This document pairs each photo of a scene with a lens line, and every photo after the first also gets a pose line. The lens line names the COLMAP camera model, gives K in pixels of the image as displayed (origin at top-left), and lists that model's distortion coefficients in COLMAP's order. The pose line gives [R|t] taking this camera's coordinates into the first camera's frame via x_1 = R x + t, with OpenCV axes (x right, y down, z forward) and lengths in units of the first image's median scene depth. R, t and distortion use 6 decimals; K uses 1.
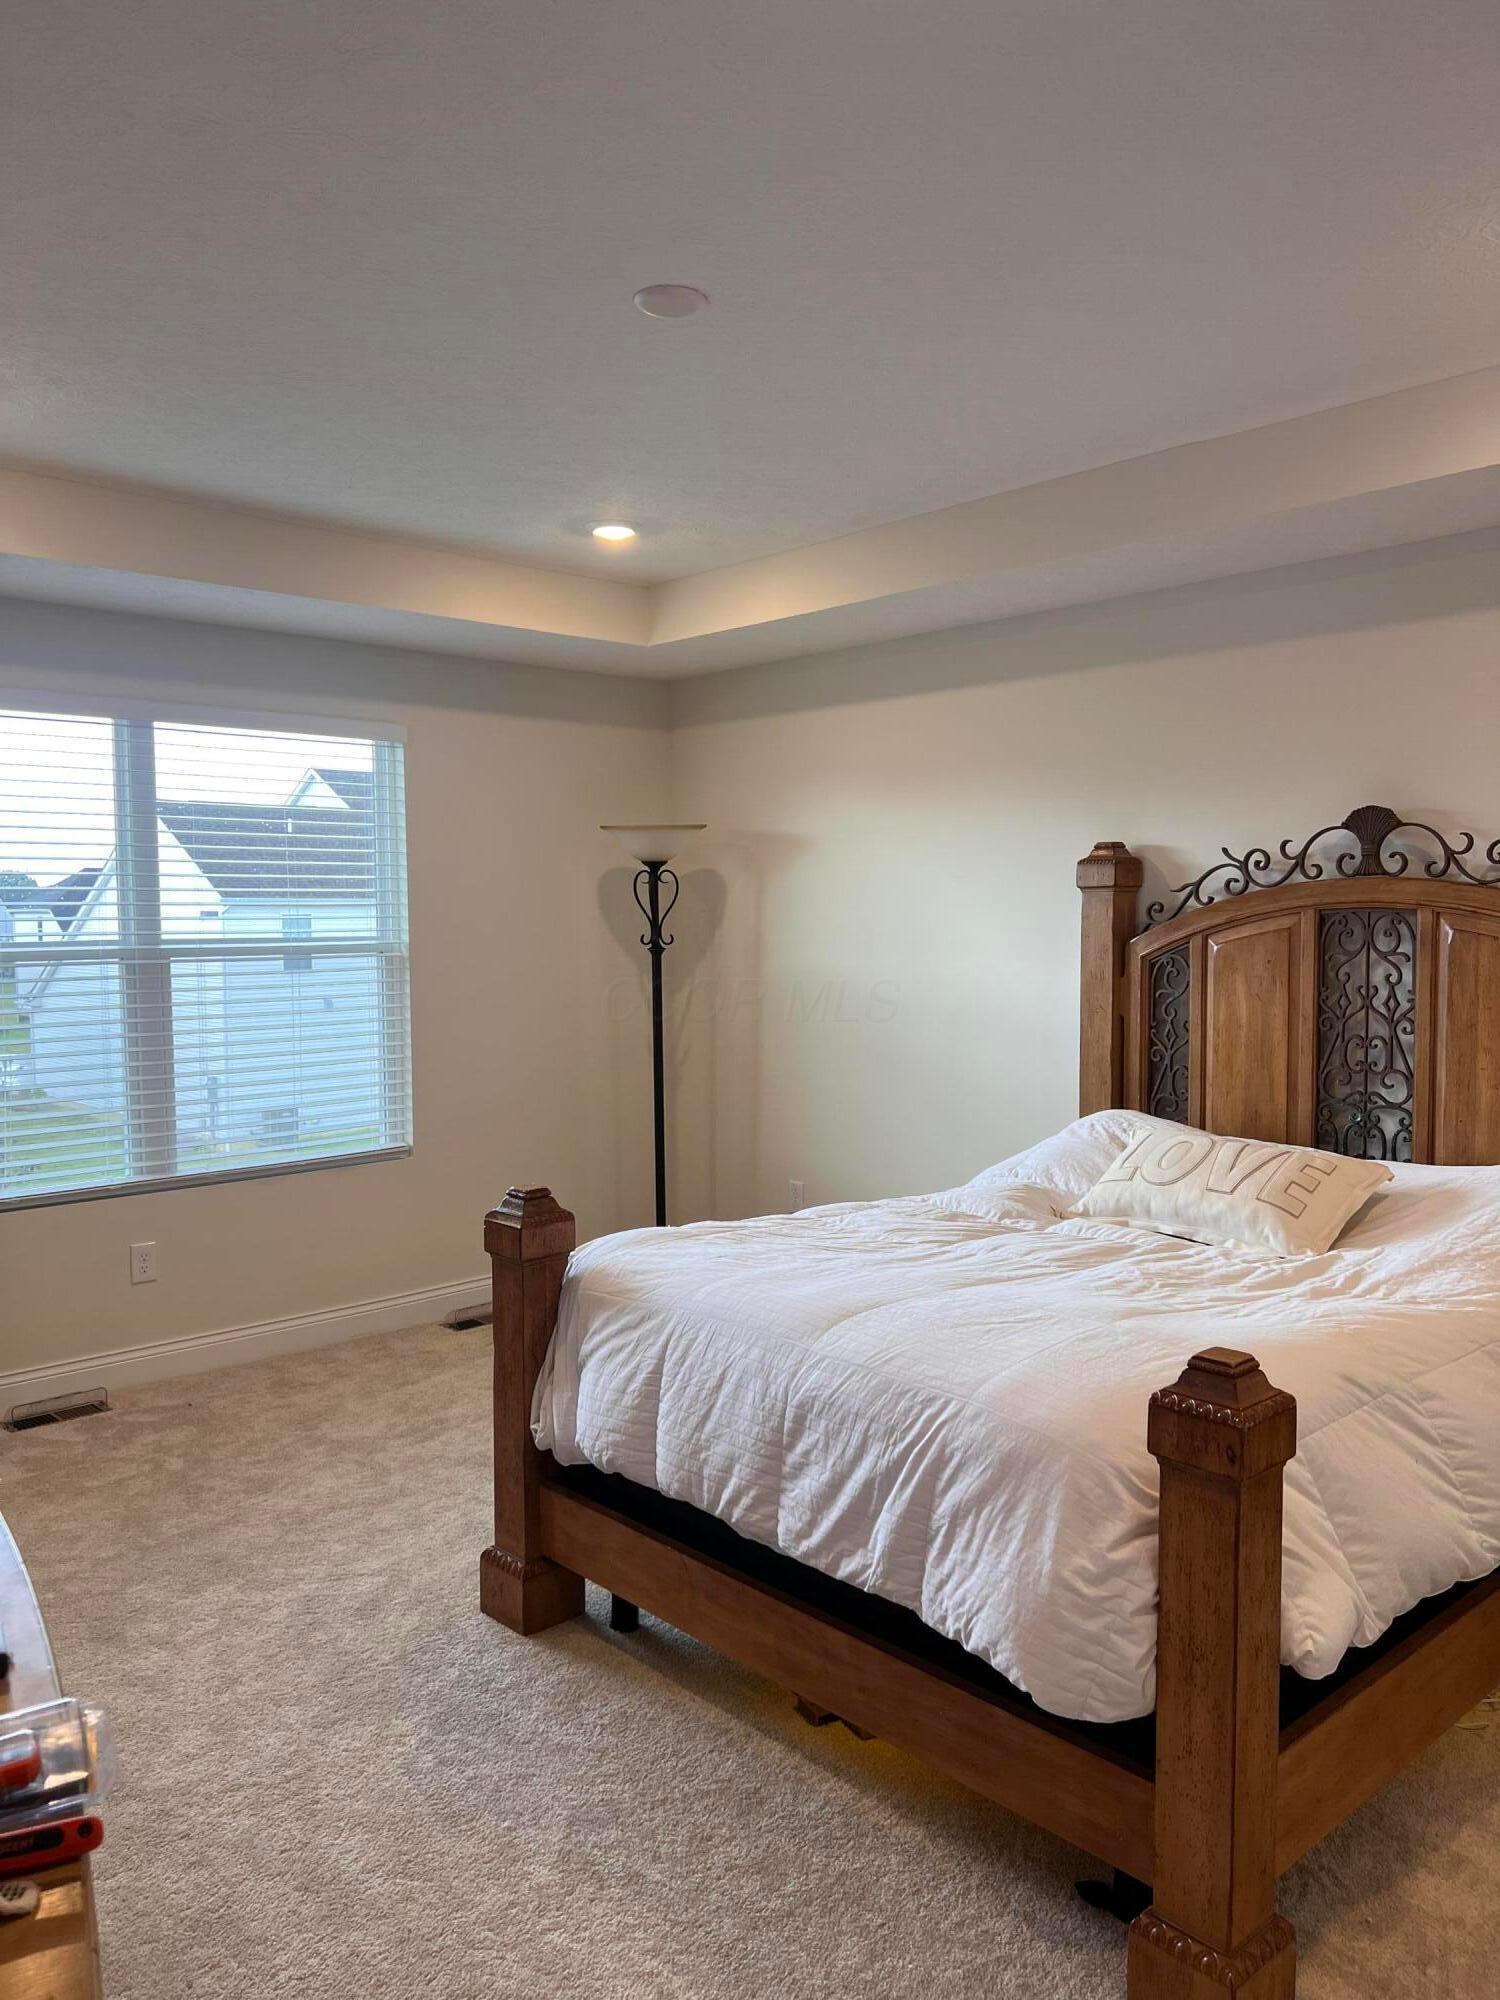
lens RADIAL K [[1507.3, 0, 744.0], [0, 1507.3, 1004.1], [0, 0, 1]] dist [0.063512, -0.072721]
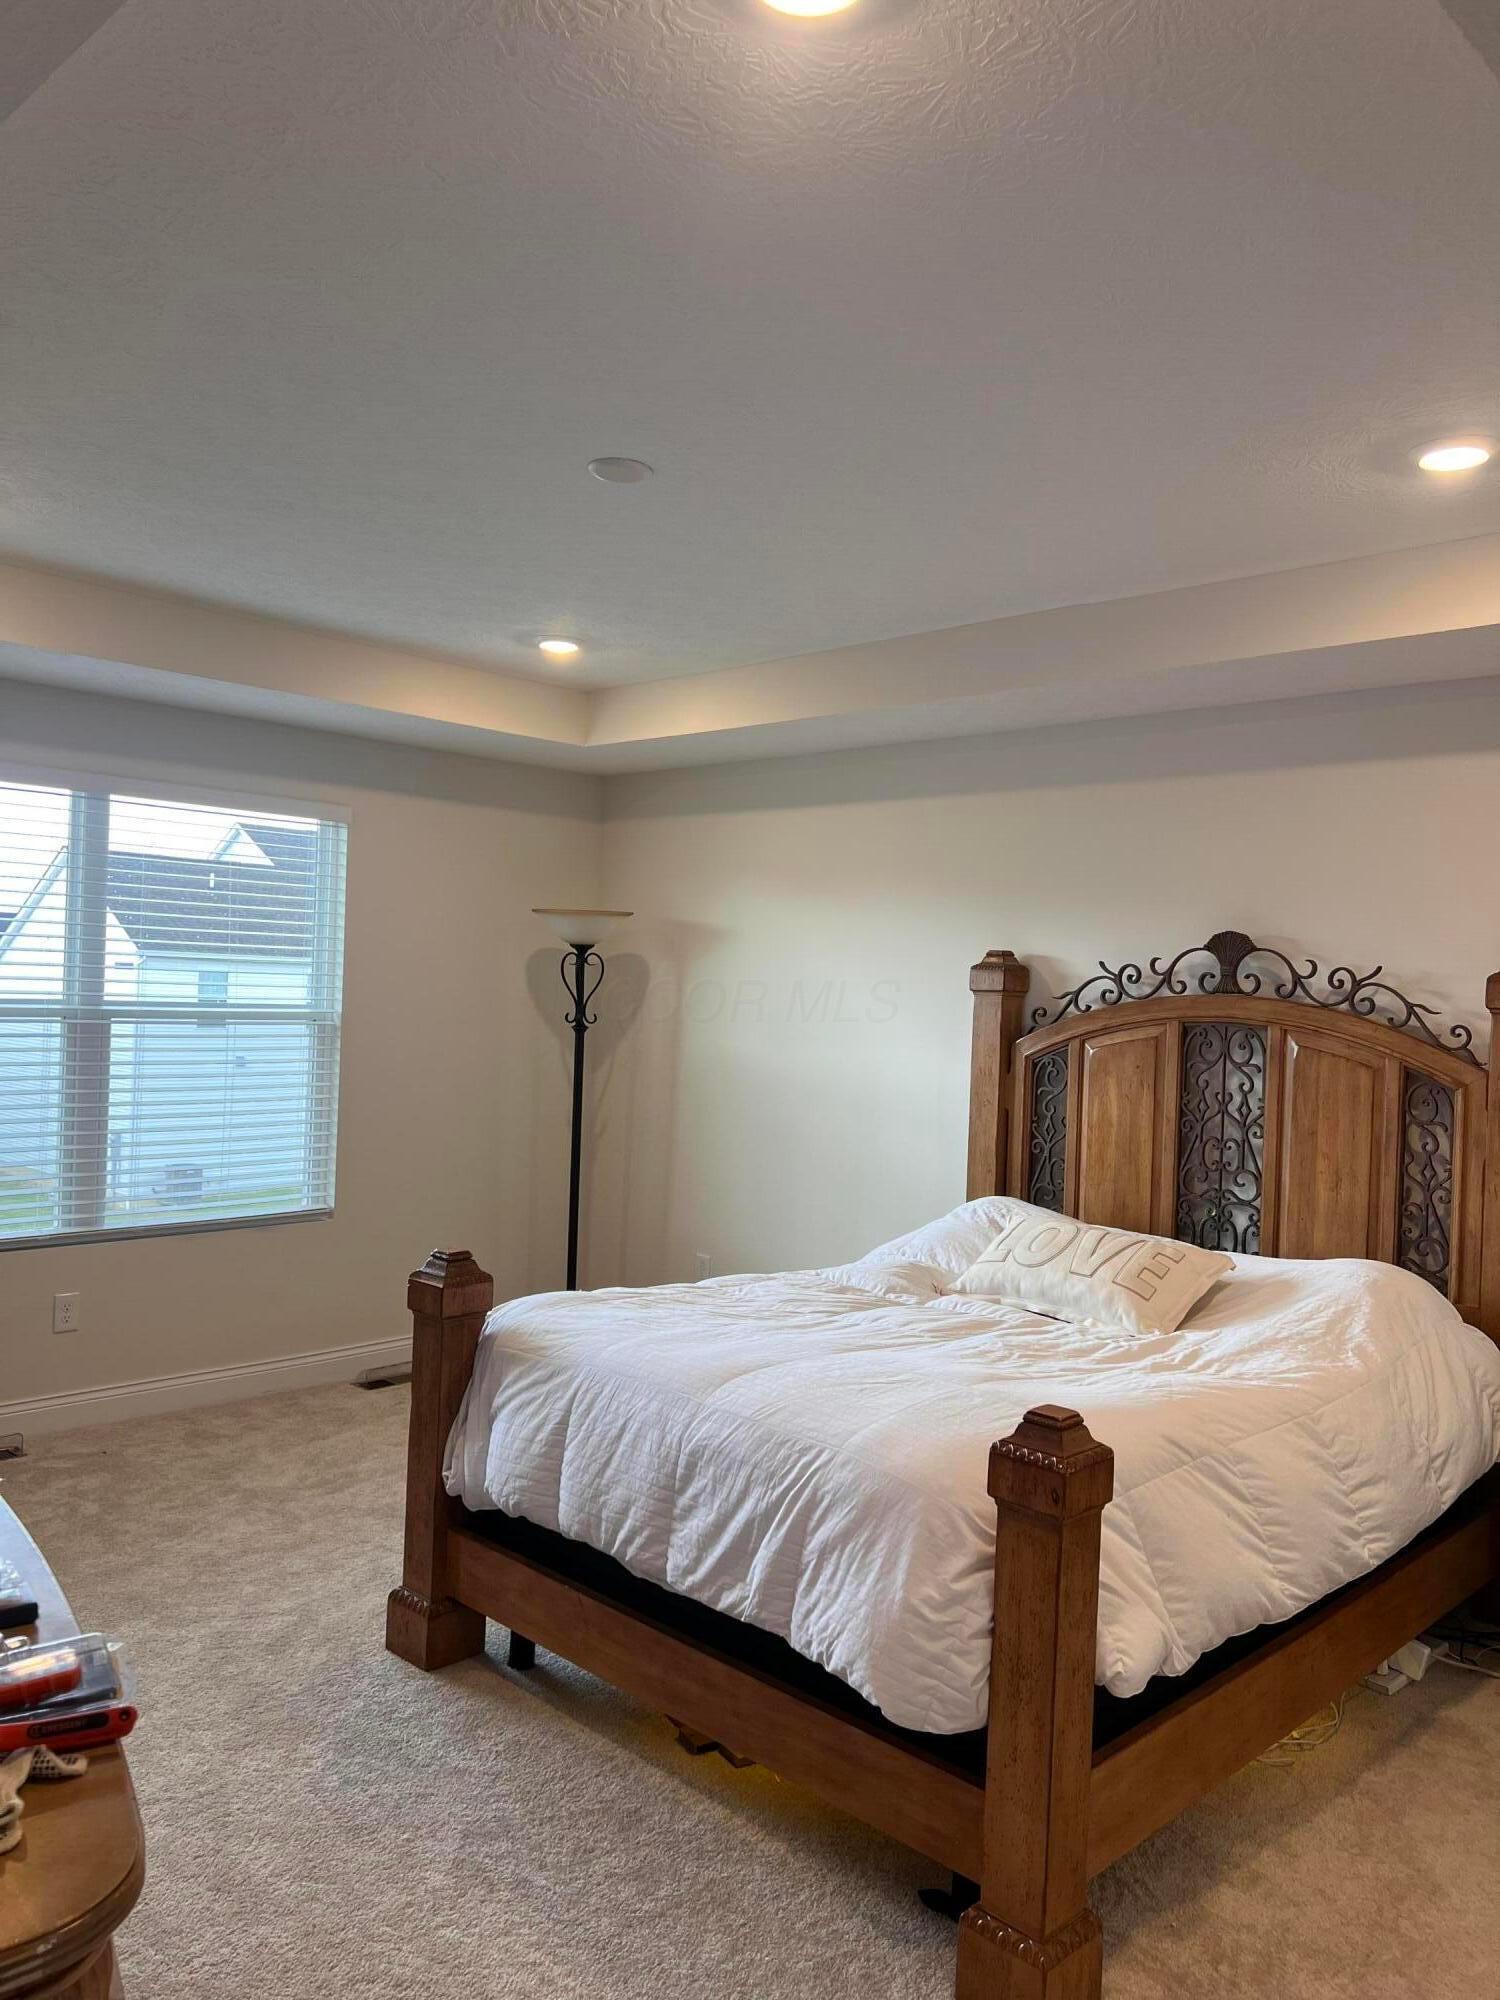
lens RADIAL K [[1507.3, 0, 752.9], [0, 1507.3, 999.5], [0, 0, 1]] dist [0.063512, -0.072721]
pose [[0.997411, 0.043651, 0.057150, 0.002597], [-0.040586, 0.997730, -0.053735, -0.007960], [-0.059366, 0.051277, 0.996918, -0.102258]]
